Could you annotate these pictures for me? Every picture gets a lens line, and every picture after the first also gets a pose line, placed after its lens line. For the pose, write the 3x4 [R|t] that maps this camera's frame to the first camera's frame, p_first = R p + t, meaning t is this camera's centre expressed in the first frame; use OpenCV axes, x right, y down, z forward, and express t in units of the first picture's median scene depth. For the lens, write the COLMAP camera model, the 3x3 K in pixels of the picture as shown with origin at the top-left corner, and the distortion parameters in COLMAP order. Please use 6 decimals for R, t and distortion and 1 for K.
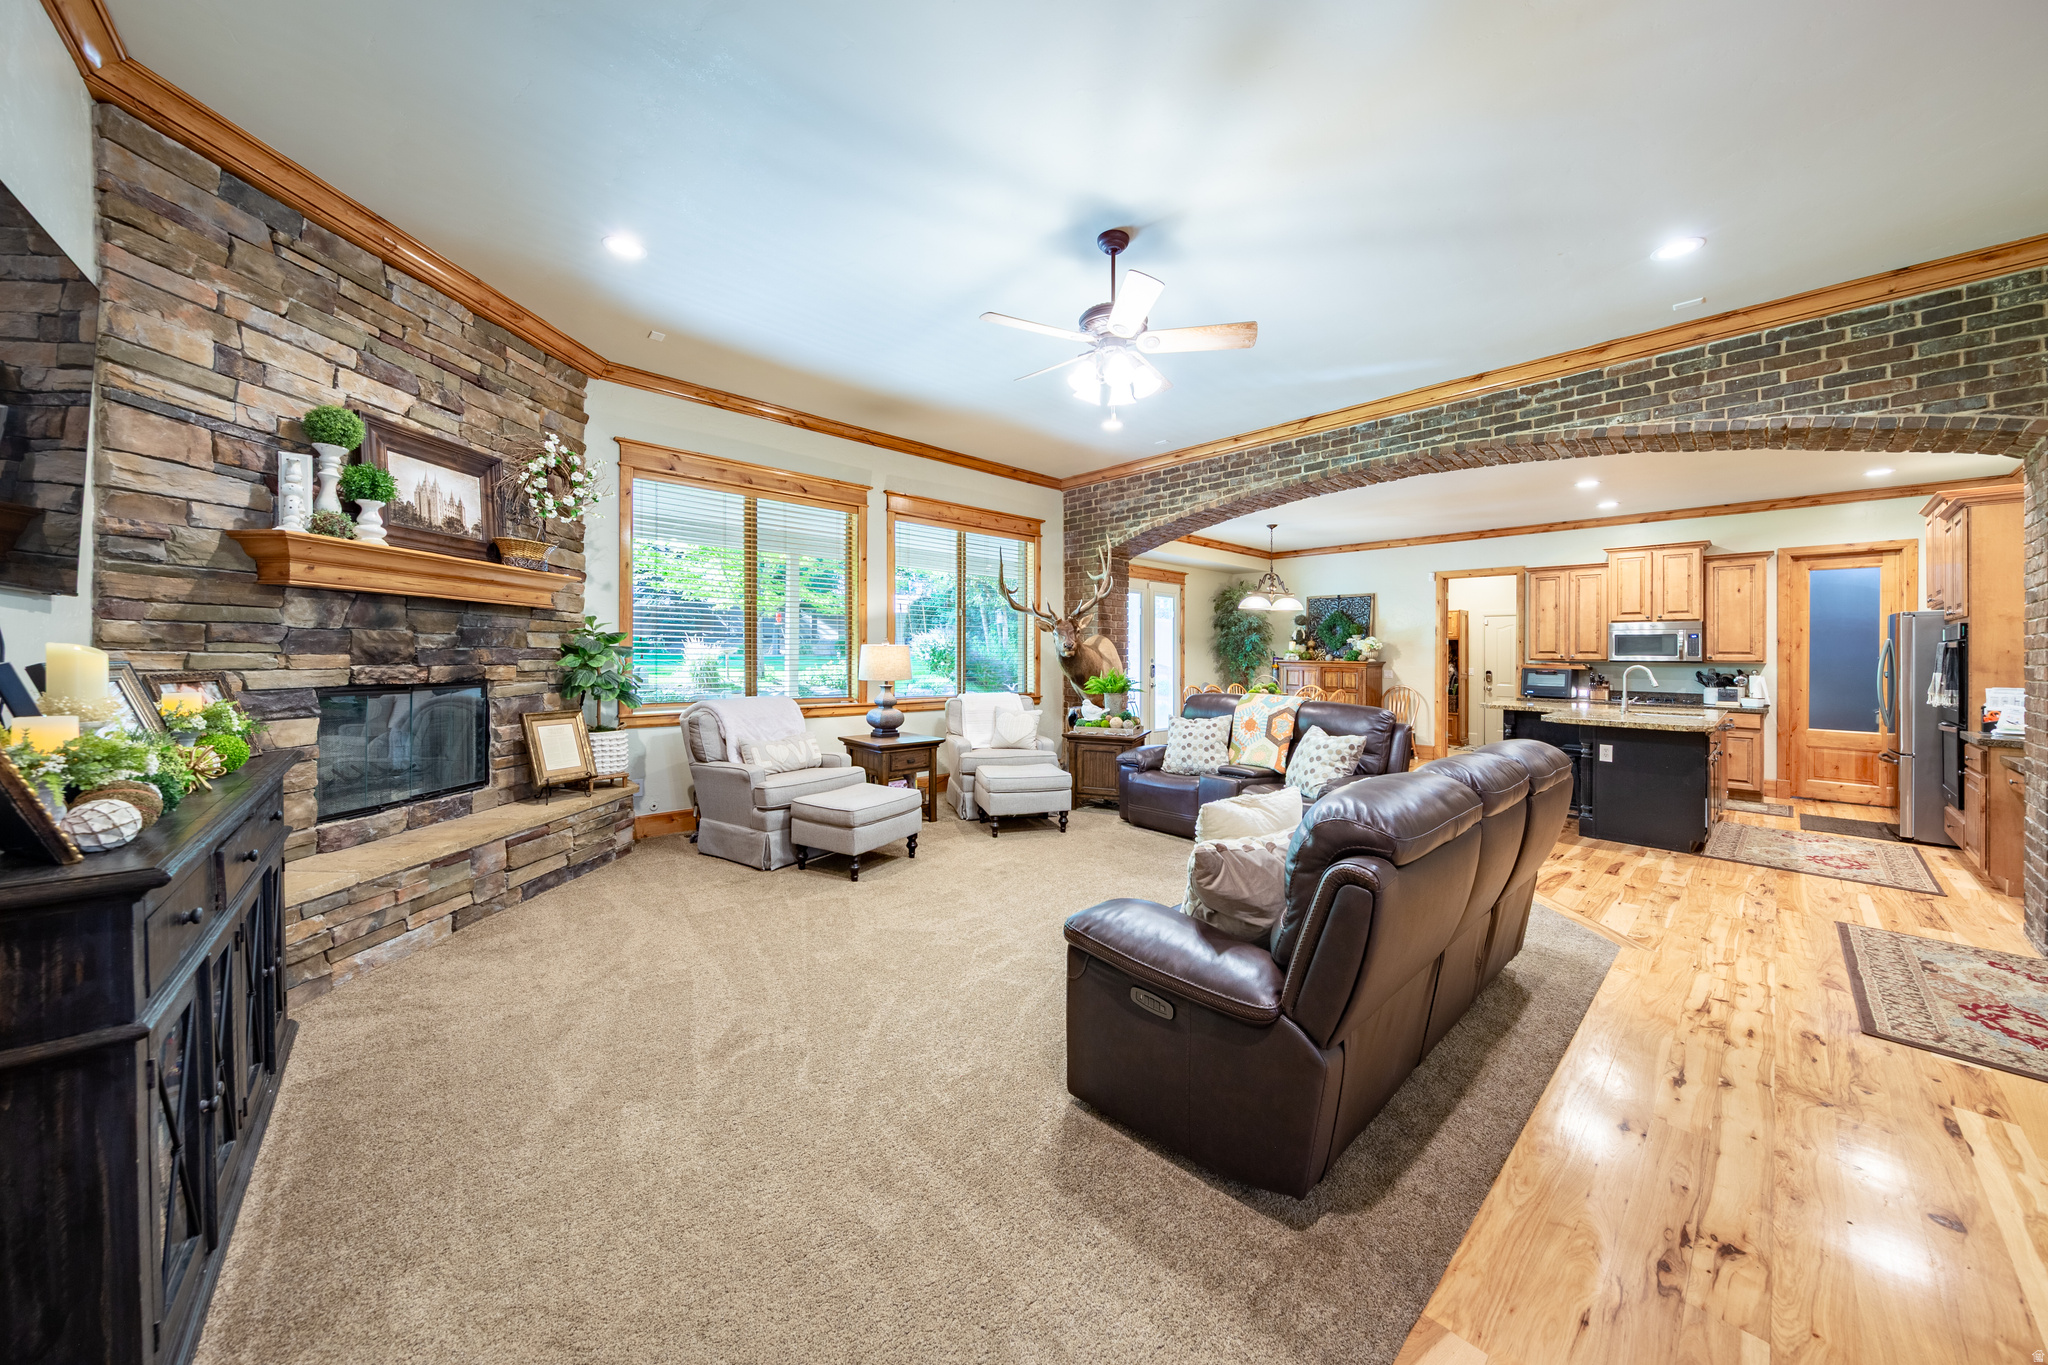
lens RADIAL K [[690.6, 0, 1035.6], [0, 690.6, 656.0], [0, 0, 1]] dist [-0.003602, -0.000697]
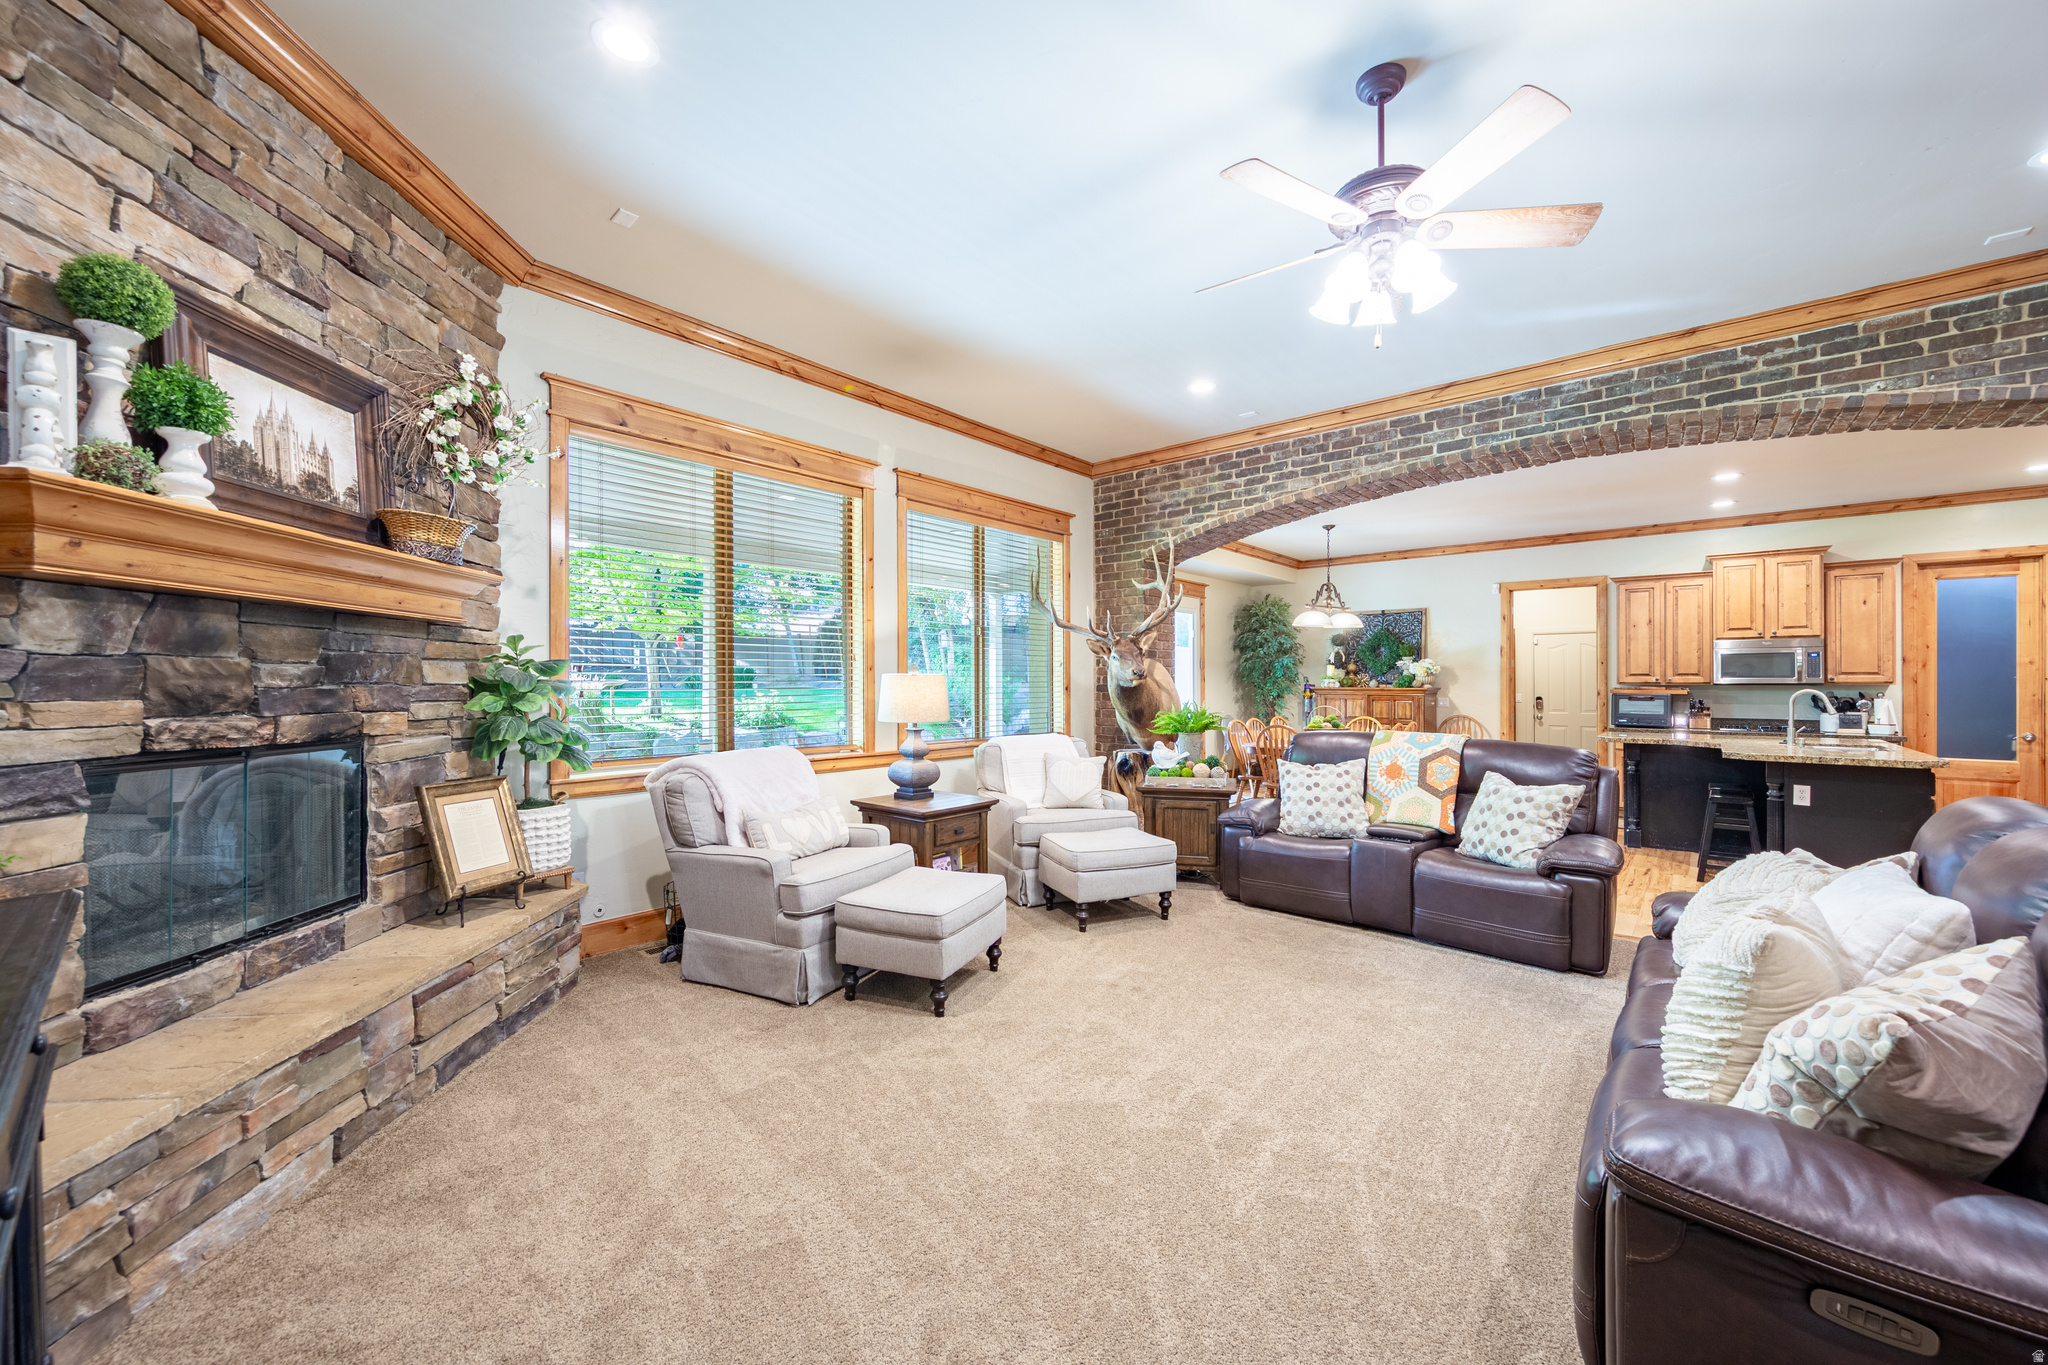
lens RADIAL K [[784.6, 0, 1028.7], [0, 784.6, 680.4], [0, 0, 1]] dist [-0.003282, -0.000327]
pose [[0.993878, -0.010832, 0.109951, -0.249661], [0.011418, 0.999924, -0.004707, -0.005130], [-0.109892, 0.005934, 0.993926, 0.202600]]
